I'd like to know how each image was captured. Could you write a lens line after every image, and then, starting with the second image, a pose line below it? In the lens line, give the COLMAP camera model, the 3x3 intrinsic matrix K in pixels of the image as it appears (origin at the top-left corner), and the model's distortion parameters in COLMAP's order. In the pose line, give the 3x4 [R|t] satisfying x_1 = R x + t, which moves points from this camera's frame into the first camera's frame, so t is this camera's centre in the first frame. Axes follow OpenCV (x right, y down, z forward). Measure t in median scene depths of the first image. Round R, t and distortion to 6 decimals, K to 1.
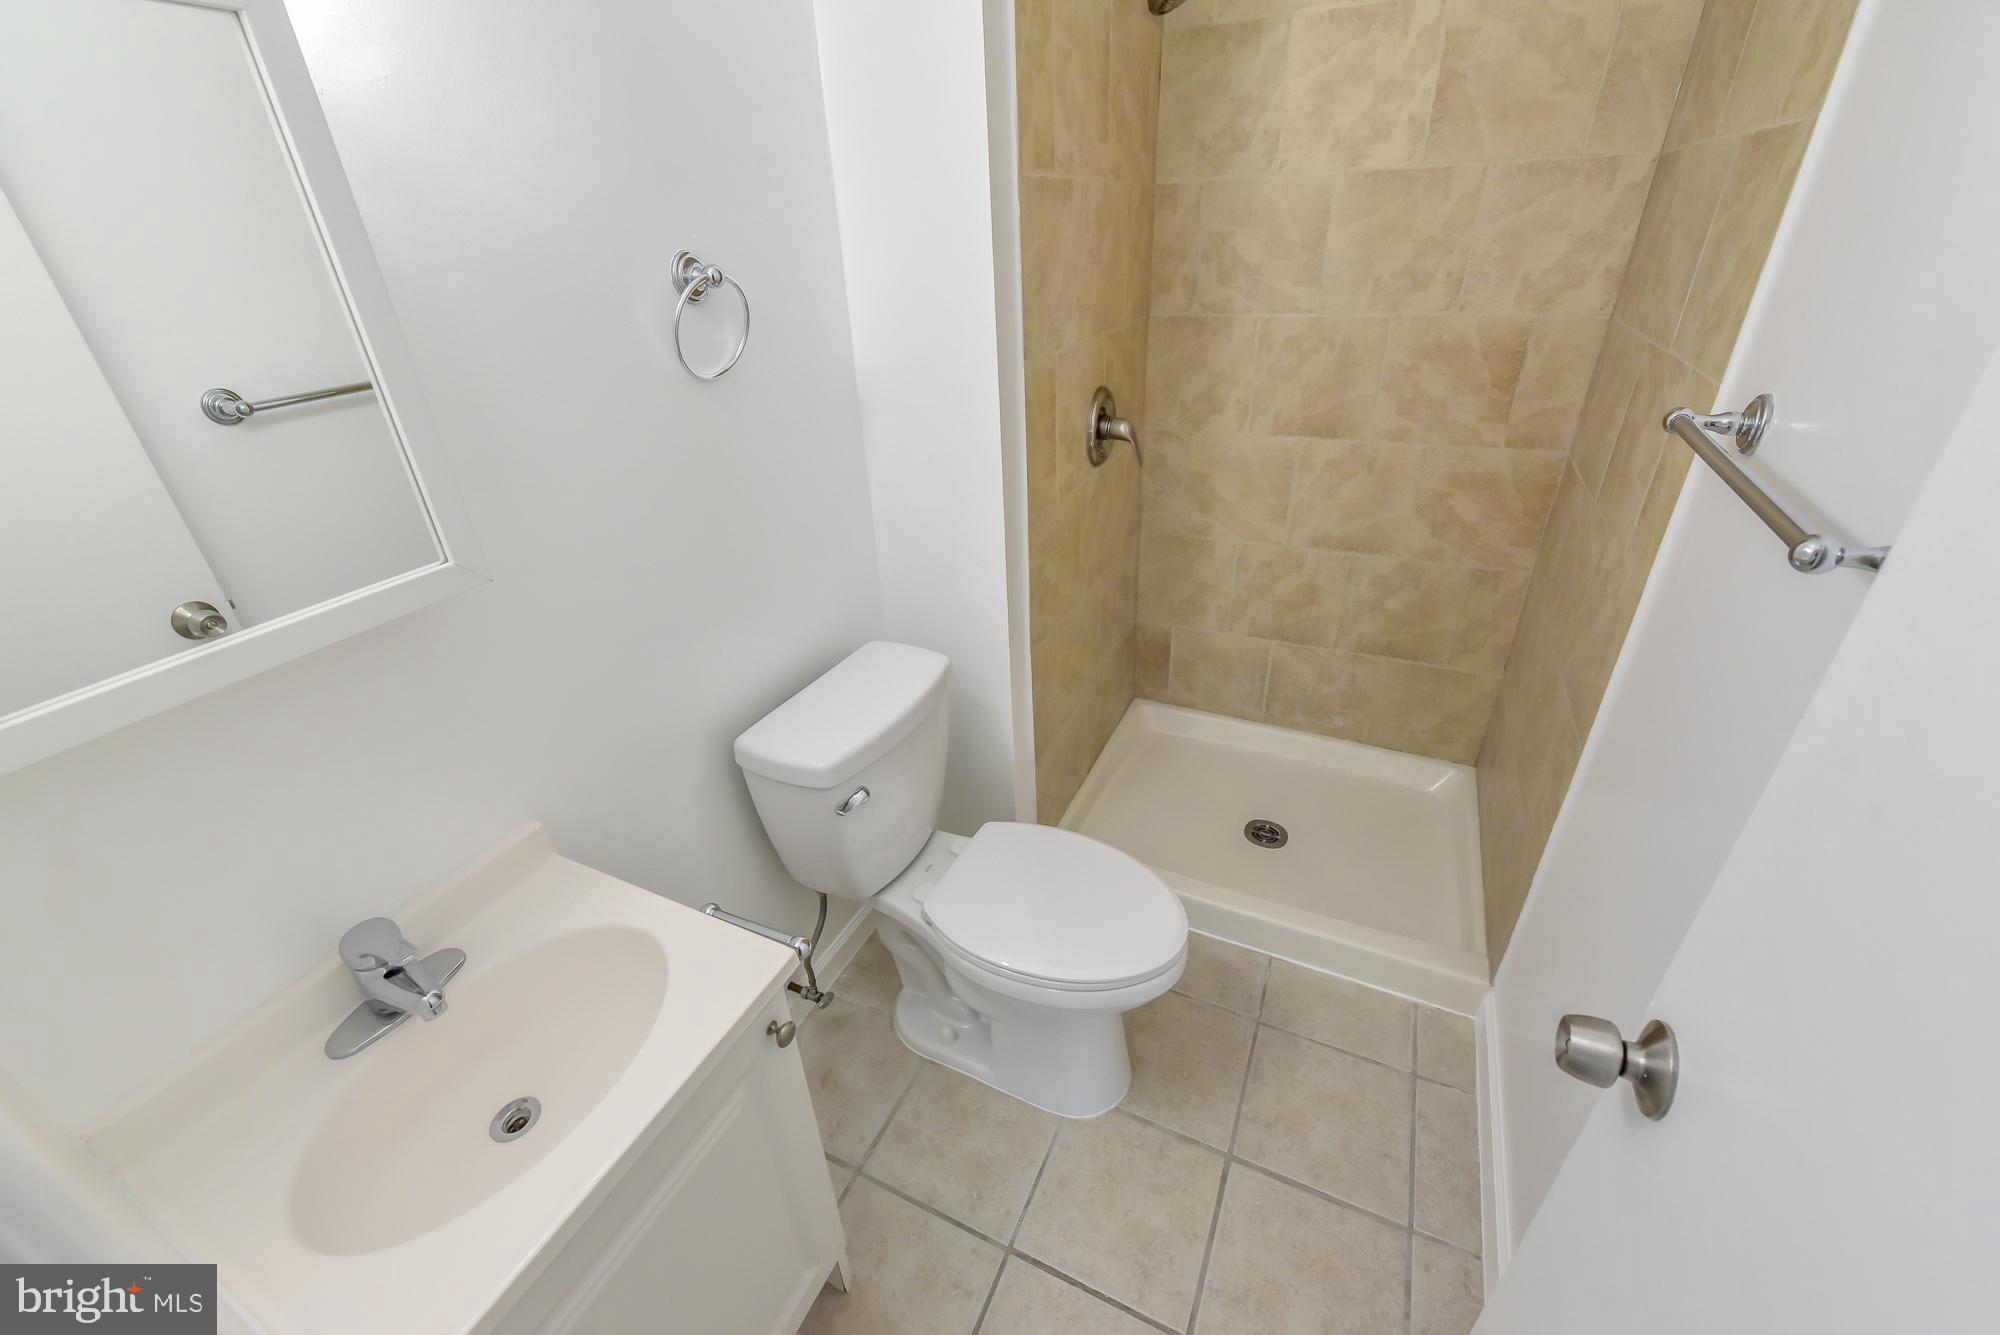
lens RADIAL K [[816.4, 0, 982.2], [0, 816.4, 677.5], [0, 0, 1]] dist [-0.005919, -0.000456]
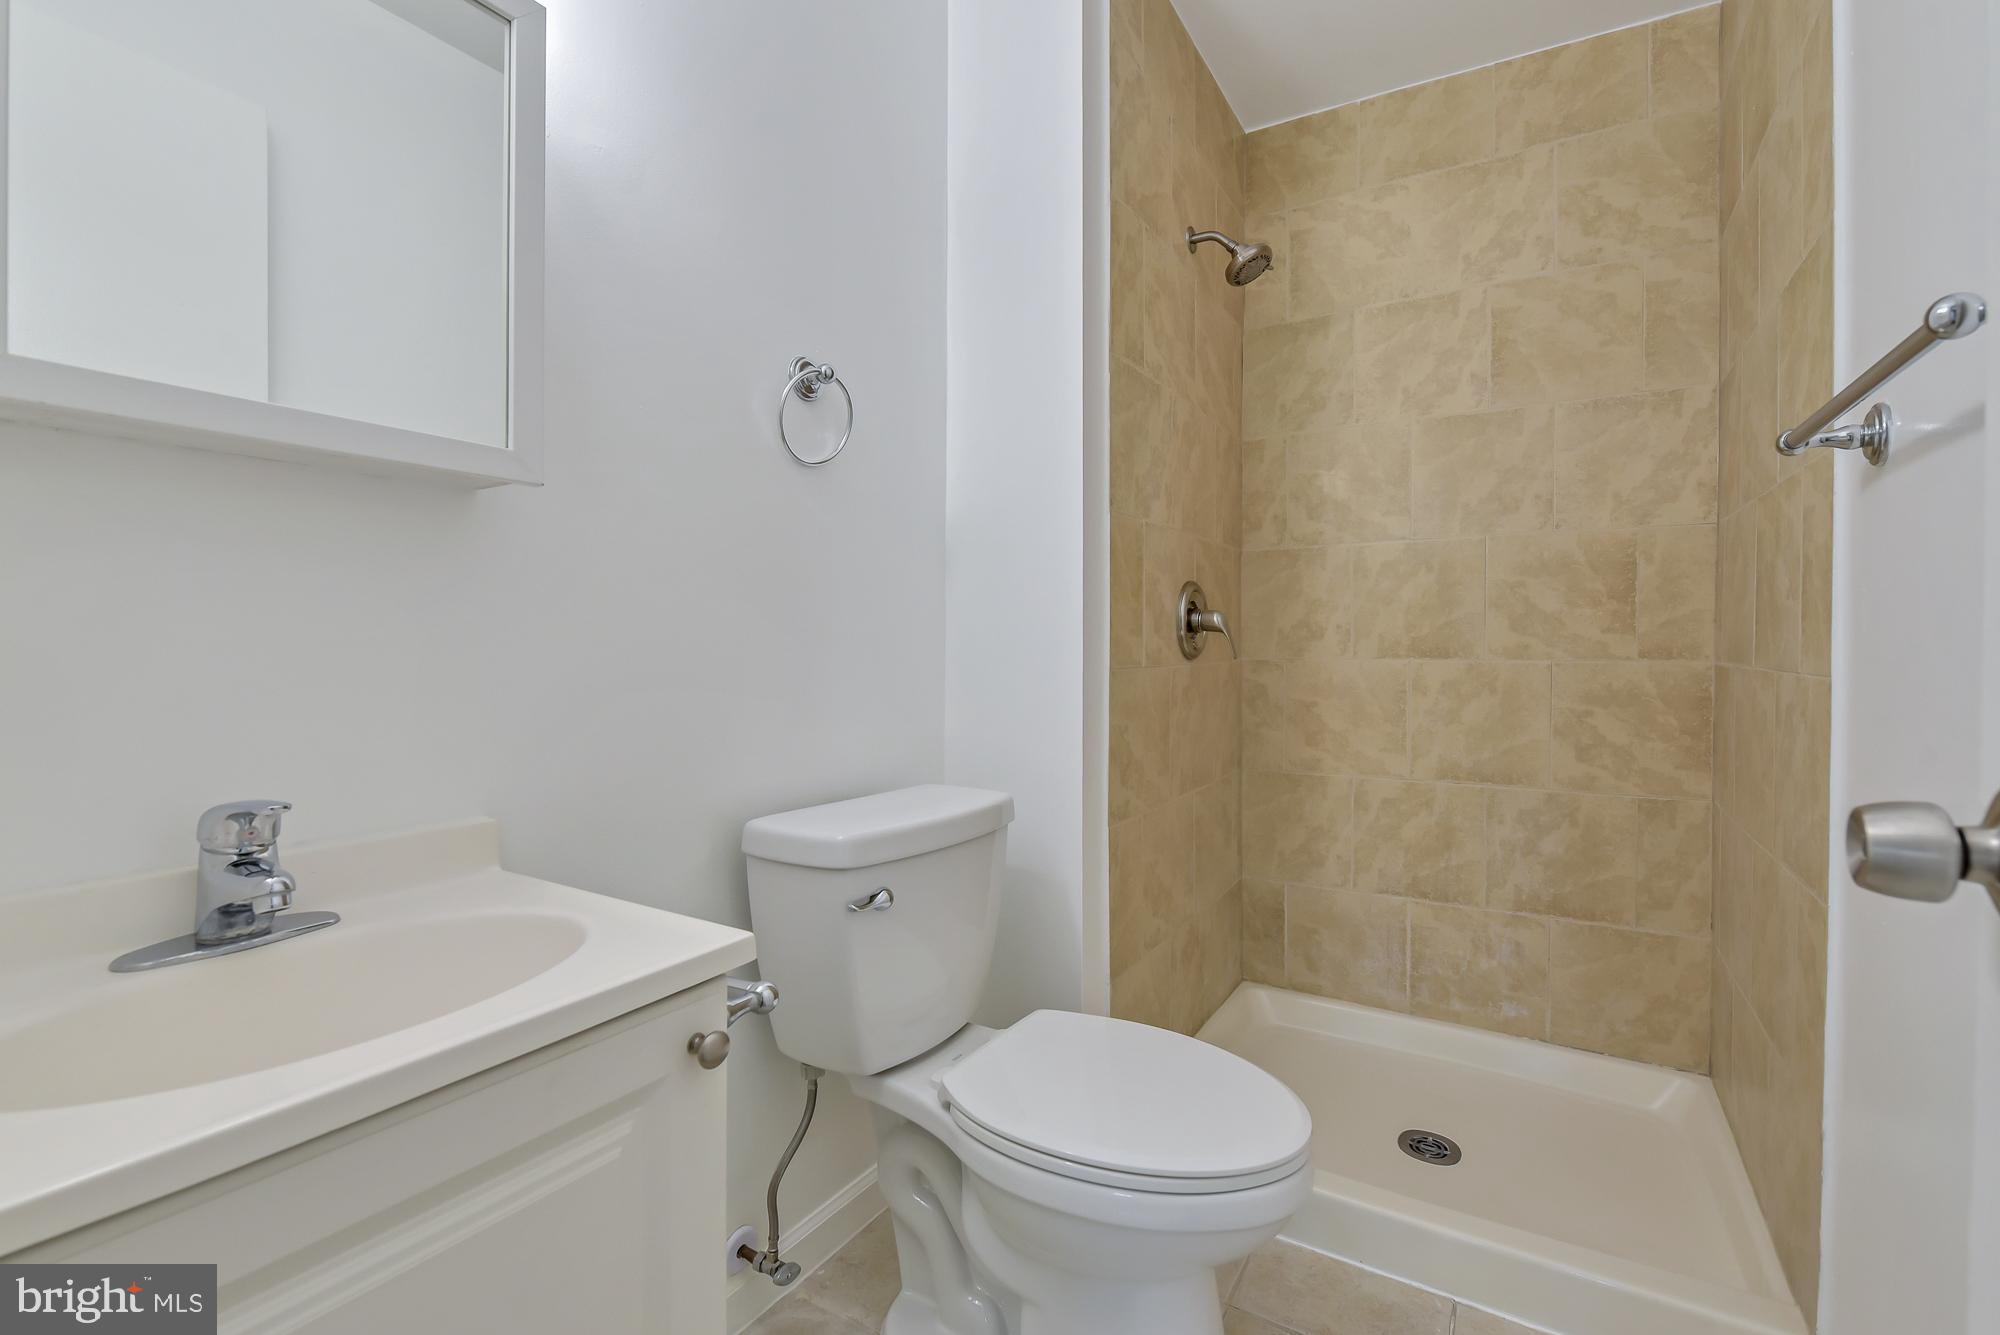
lens RADIAL K [[885.4, 0, 1017.9], [0, 885.4, 659.0], [0, 0, 1]] dist [-0.004593, -0.001248]
pose [[0.994599, 0.052456, -0.089562, 0.038459], [-0.089365, 0.871674, -0.481870, 0.266210], [0.052792, 0.487271, 0.871654, 0.102639]]
